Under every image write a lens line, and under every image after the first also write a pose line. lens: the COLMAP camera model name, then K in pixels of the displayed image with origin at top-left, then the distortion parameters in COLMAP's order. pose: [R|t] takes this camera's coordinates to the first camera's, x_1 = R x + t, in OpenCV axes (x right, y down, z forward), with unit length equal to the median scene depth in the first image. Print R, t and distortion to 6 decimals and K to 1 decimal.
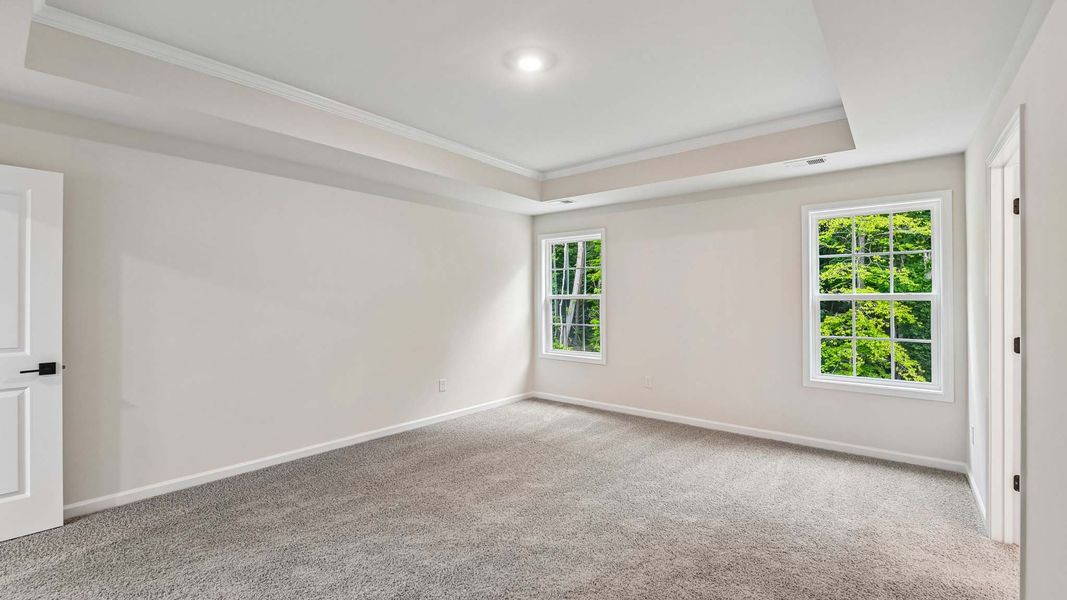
lens RADIAL K [[444.4, 0, 522.5], [0, 444.4, 299.5], [0, 0, 1]] dist [-0.020788, -0.000141]
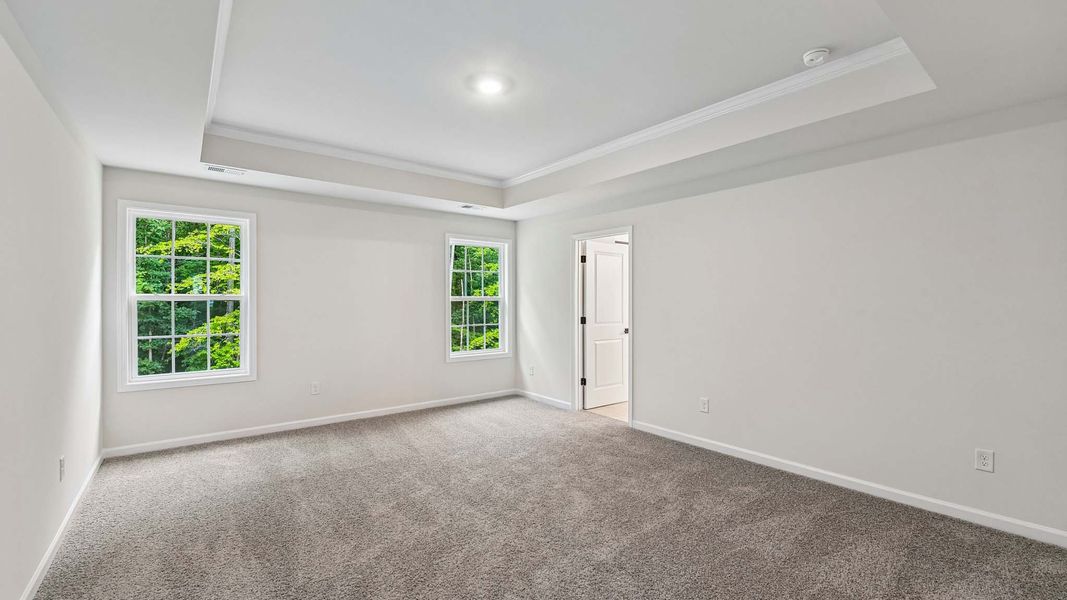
lens RADIAL K [[444.4, 0, 522.5], [0, 444.4, 299.5], [0, 0, 1]] dist [-0.020788, -0.000141]
pose [[0.223573, 0.007627, 0.974657, -0.686219], [0.008329, 0.999918, -0.009735, 0.012399], [-0.974652, 0.010295, 0.223491, 0.461903]]
